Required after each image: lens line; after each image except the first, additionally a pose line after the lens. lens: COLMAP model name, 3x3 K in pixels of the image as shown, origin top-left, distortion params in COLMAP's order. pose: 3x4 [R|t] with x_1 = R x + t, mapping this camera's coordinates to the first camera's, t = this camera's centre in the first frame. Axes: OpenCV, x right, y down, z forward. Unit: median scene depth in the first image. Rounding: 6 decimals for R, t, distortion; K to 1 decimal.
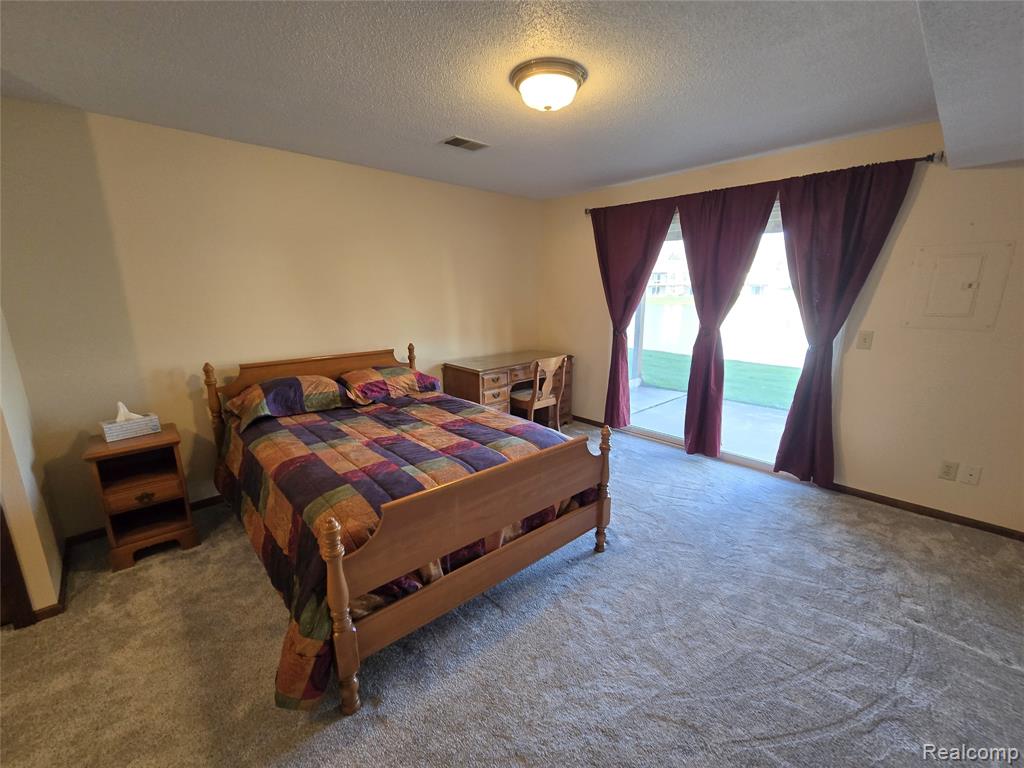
lens RADIAL K [[421.9, 0, 512.0], [0, 421.9, 384.0], [0, 0, 1]] dist [0.001238, 0.000071]
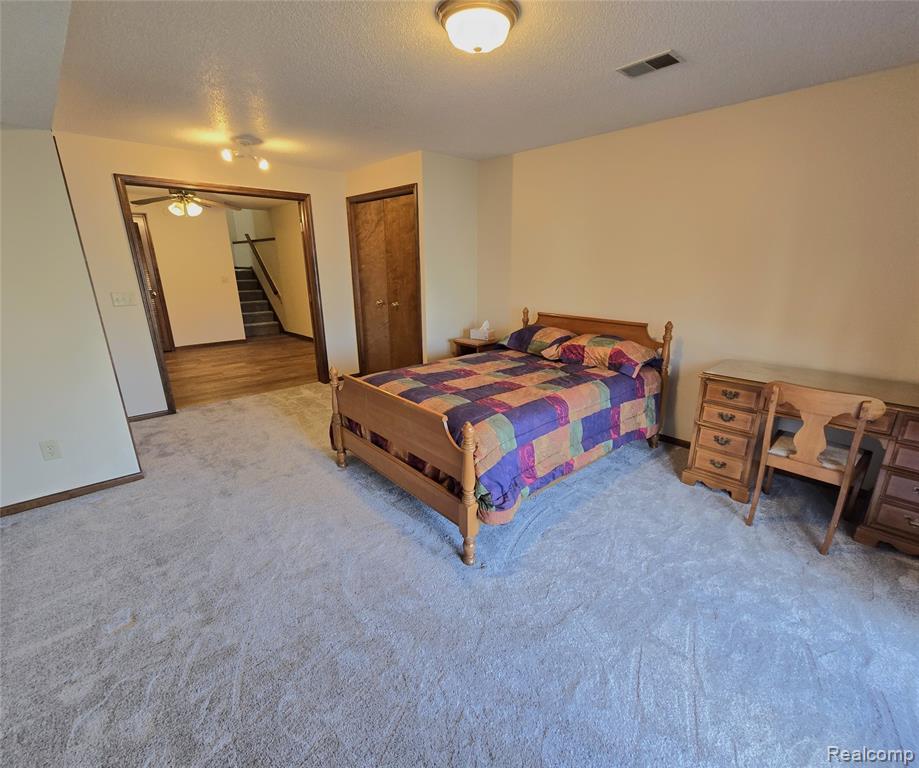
lens RADIAL K [[420.3, 0, 459.5], [0, 420.3, 384.0], [0, 0, 1]] dist [-0.000440, 0.000122]
pose [[0.011637, 0.283537, -0.958891, 0.865674], [-0.217947, 0.936619, 0.274306, -0.169002], [0.975891, 0.205795, 0.072695, 0.788324]]
